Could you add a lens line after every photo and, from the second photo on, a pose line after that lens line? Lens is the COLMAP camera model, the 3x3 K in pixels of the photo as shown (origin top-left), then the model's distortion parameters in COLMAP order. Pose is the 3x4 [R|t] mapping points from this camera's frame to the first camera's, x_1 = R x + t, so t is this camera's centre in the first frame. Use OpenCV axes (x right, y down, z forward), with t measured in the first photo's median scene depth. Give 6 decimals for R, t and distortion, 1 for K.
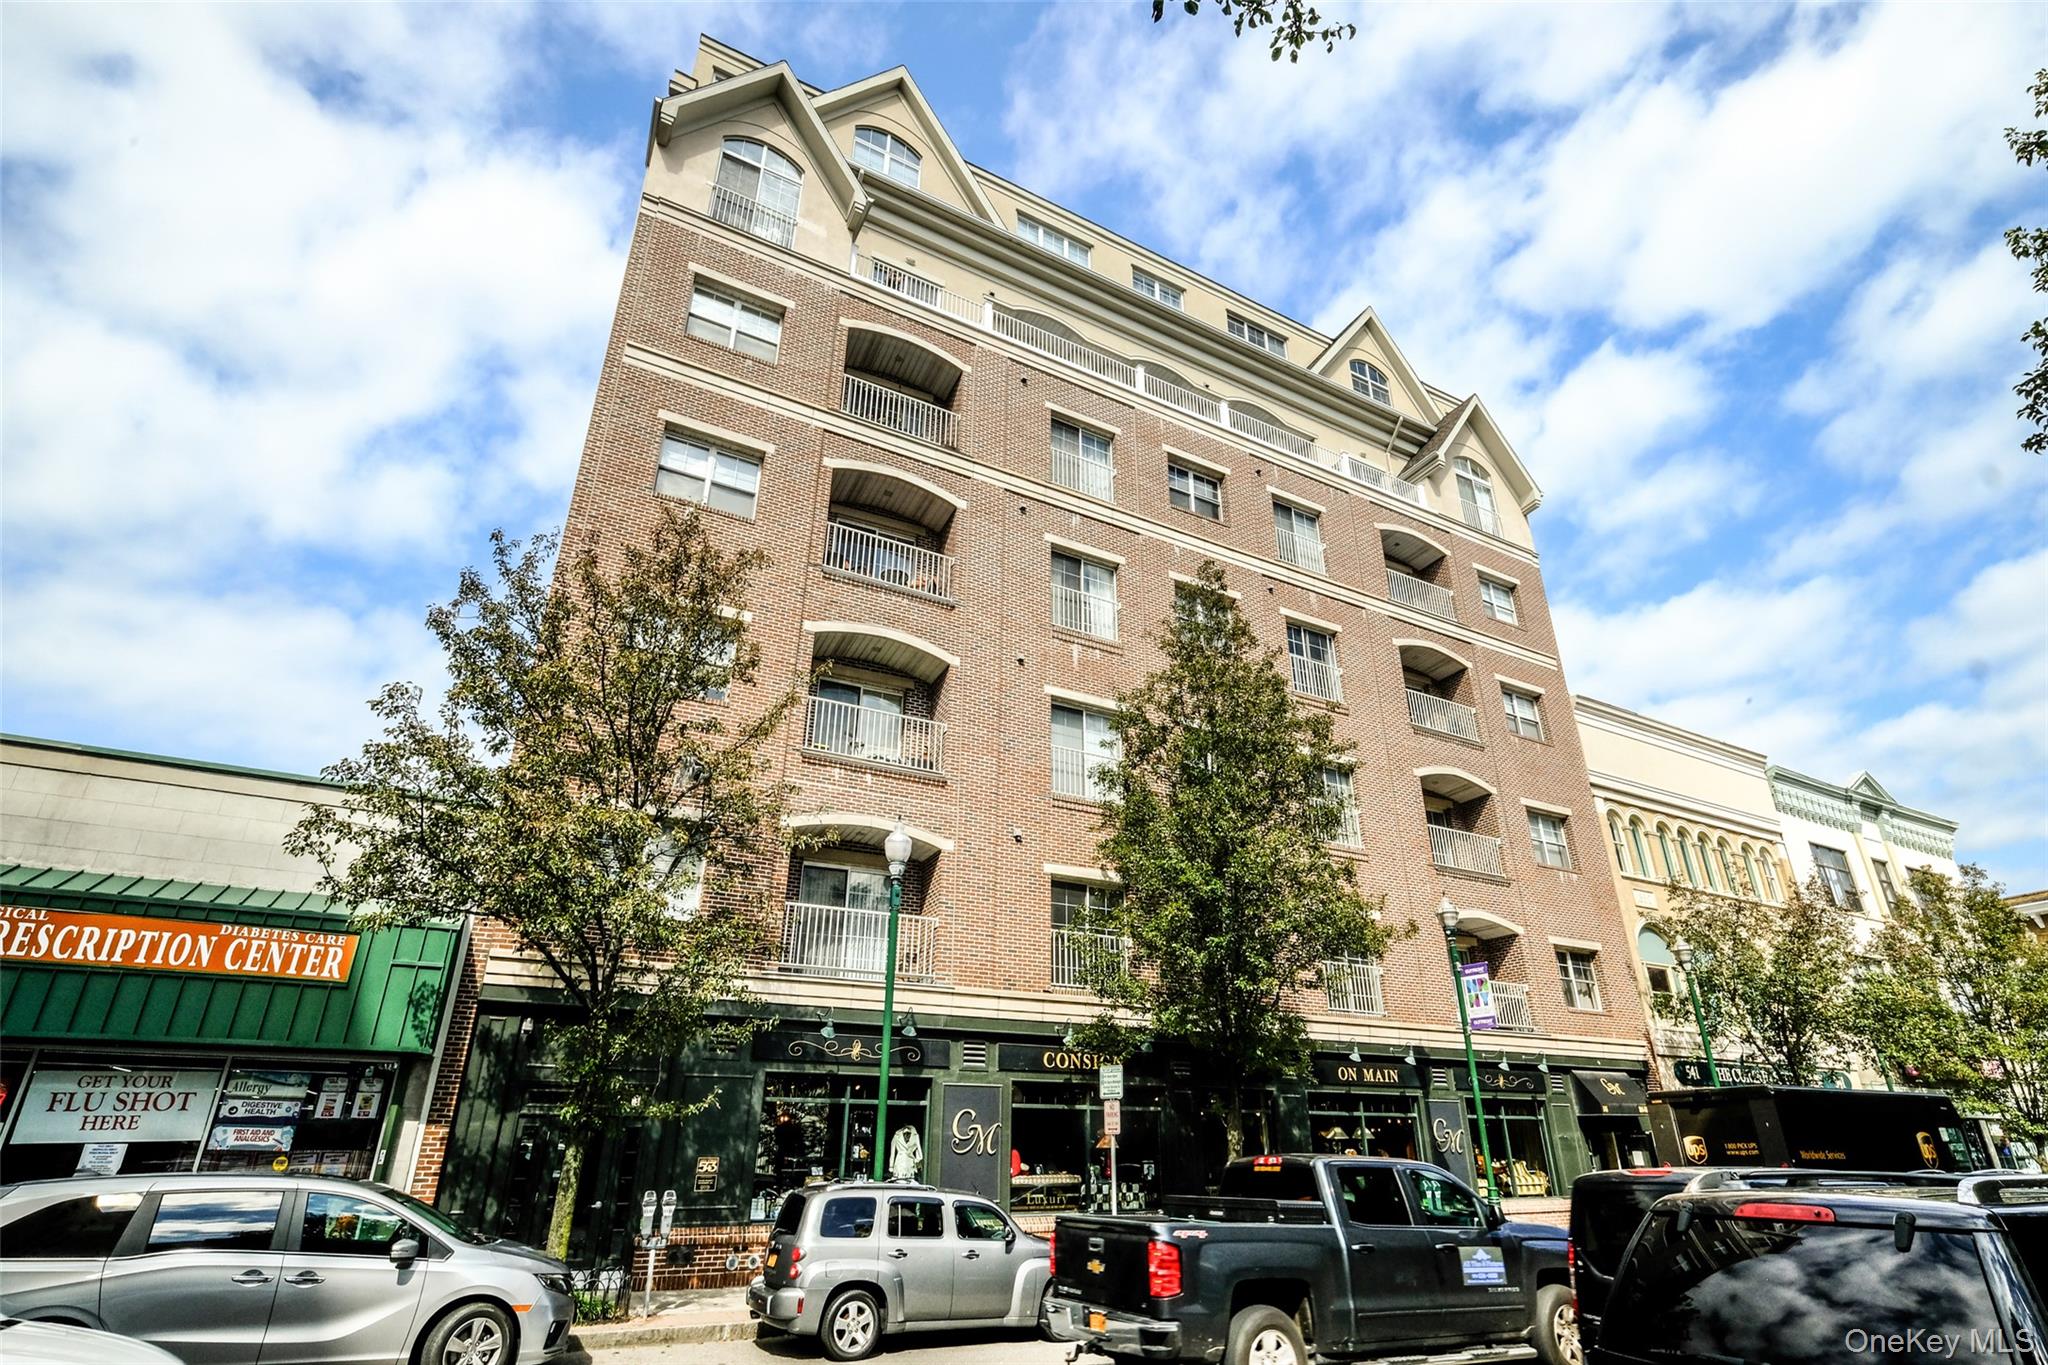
lens RADIAL K [[1000.5, 0, 1092.3], [0, 1000.5, 627.6], [0, 0, 1]] dist [0.001185, -0.001401]
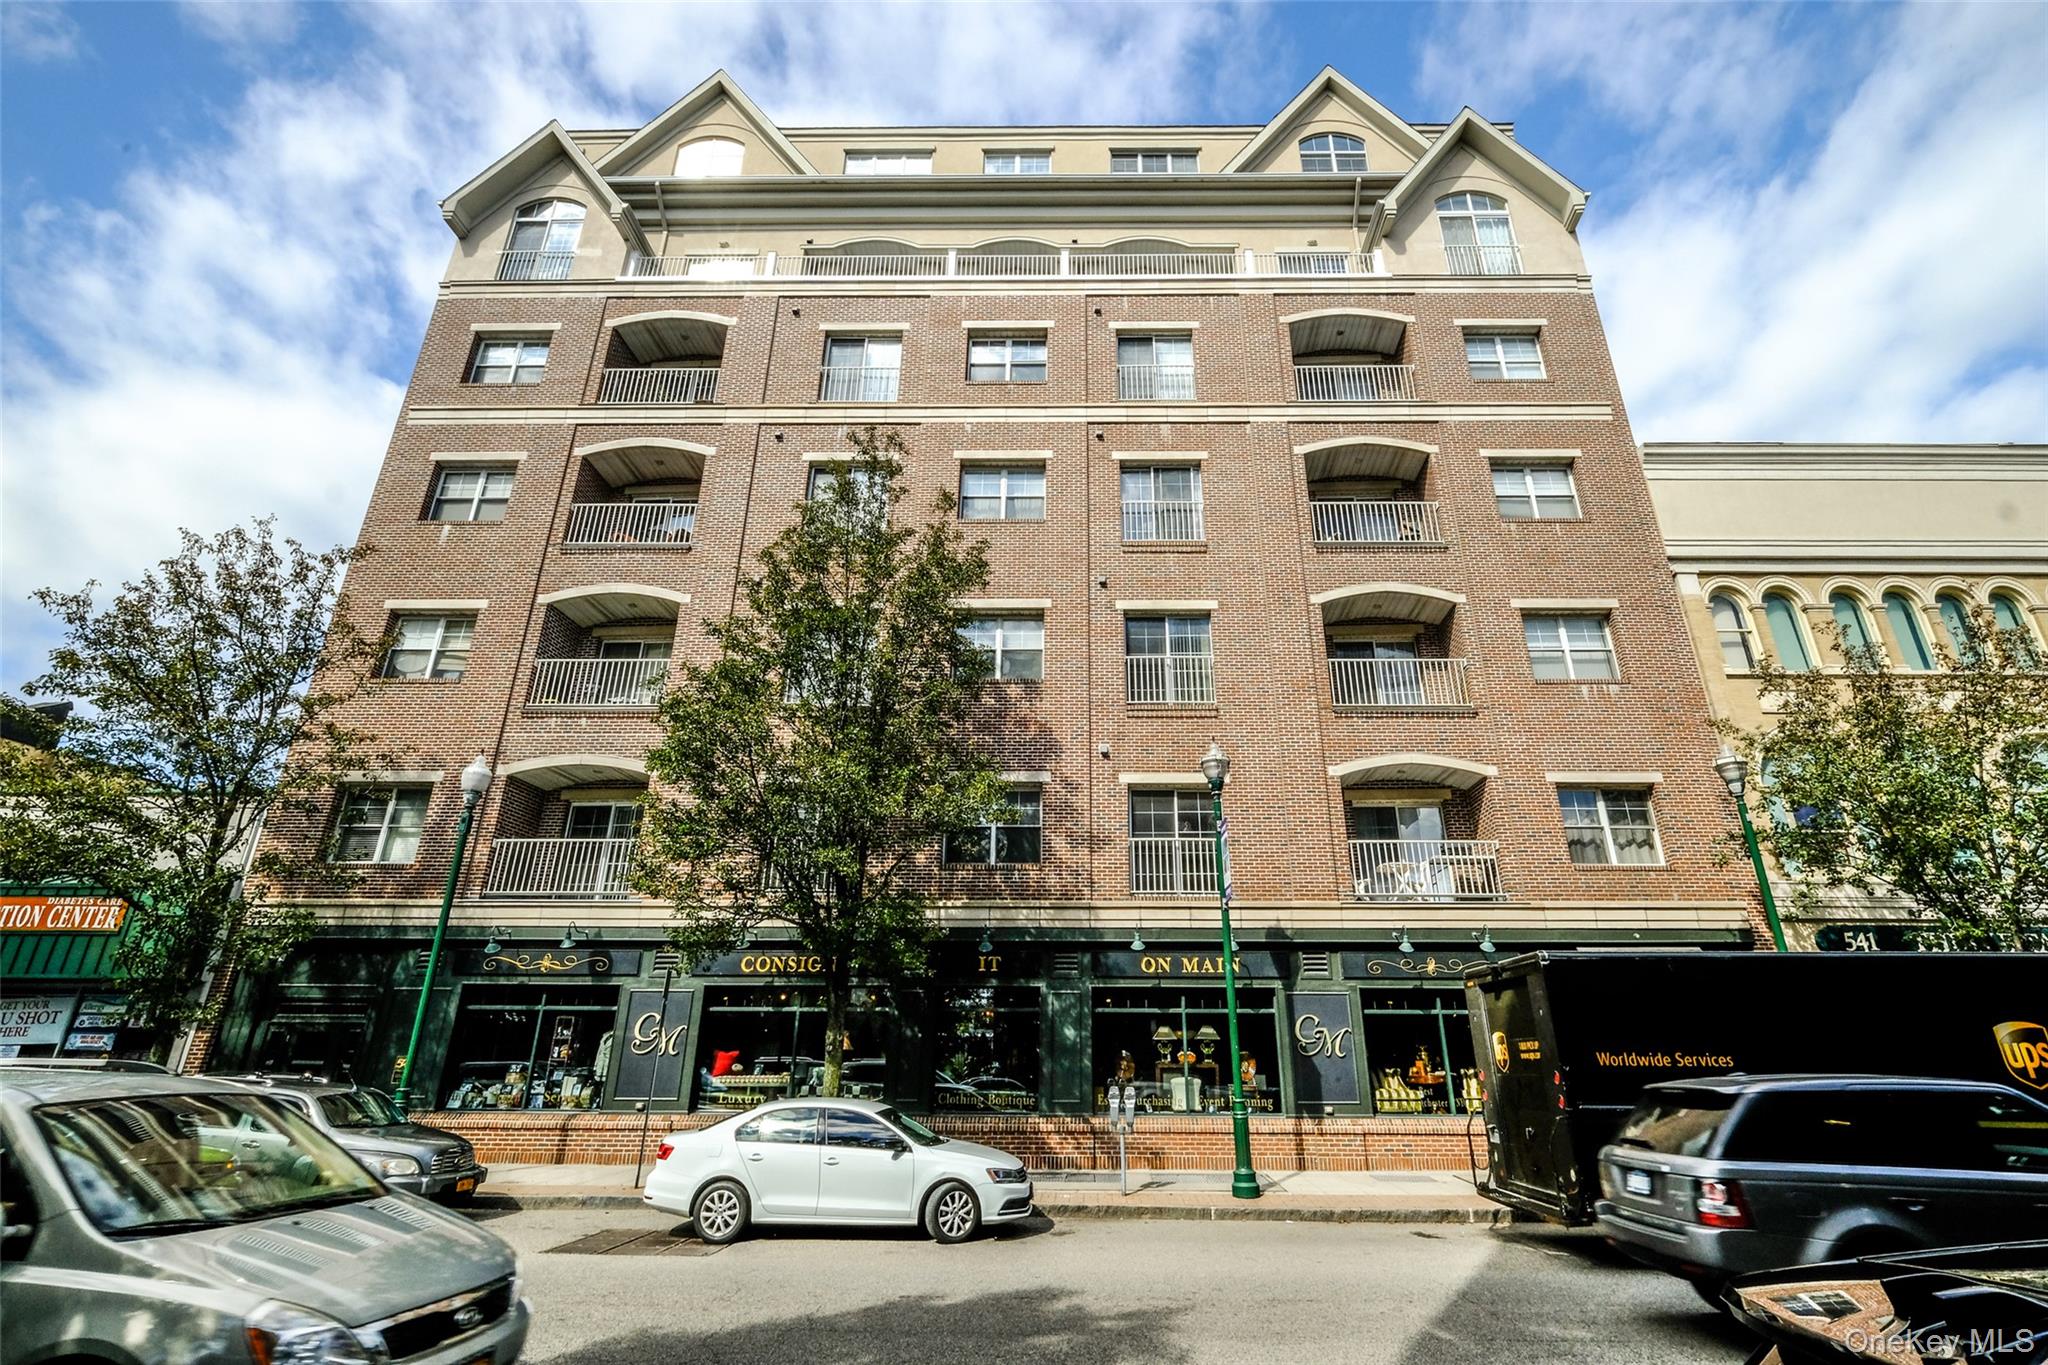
lens RADIAL K [[910.3, 0, 1039.2], [0, 910.3, 654.8], [0, 0, 1]] dist [0.000152, 0.000818]
pose [[0.856280, -0.204891, -0.474136, 0.567489], [0.236608, 0.971577, 0.007456, 0.155909], [0.459132, -0.118569, 0.880420, 0.296662]]
